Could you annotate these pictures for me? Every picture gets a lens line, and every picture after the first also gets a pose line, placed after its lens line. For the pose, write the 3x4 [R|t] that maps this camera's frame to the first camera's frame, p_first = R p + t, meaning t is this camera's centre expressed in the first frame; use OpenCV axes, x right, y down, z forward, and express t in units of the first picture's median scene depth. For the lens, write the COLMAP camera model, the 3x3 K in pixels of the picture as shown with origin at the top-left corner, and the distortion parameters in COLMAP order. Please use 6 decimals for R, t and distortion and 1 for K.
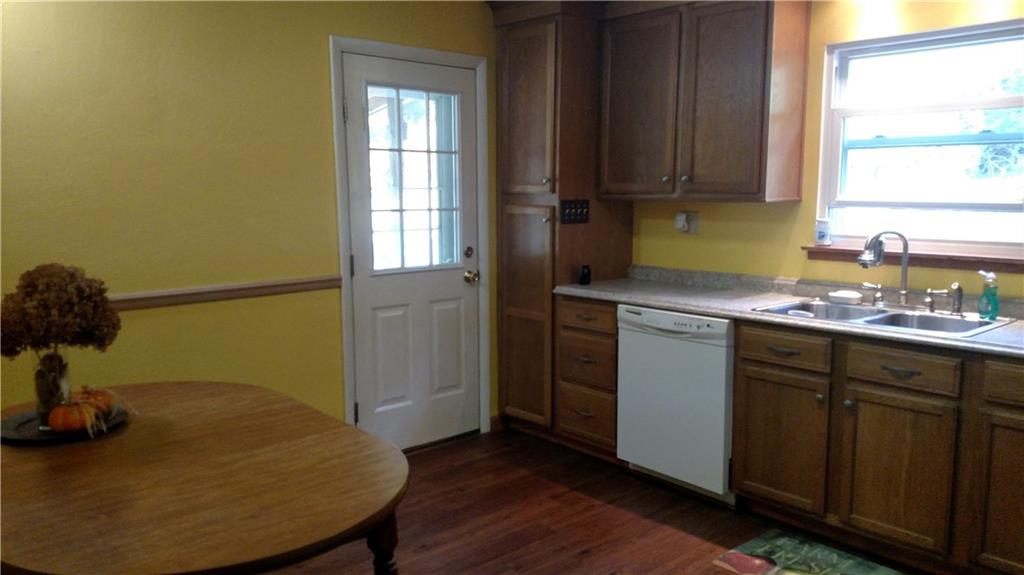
lens RADIAL K [[786.9, 0, 512.0], [0, 786.9, 287.5], [0, 0, 1]] dist [-0.001633, -0.001346]
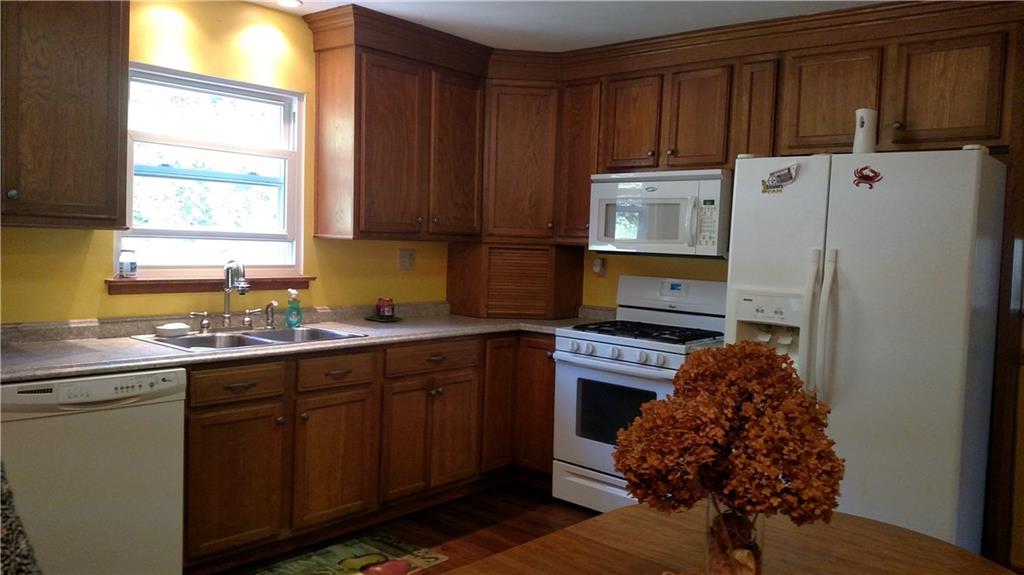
lens RADIAL K [[805.1, 0, 512.0], [0, 805.1, 287.5], [0, 0, 1]] dist [0.002780, 0.000402]
pose [[-0.096674, -0.065798, 0.993139, -0.627898], [0.089401, 0.993205, 0.074505, -0.079471], [-0.991293, 0.095990, -0.090135, 0.713102]]
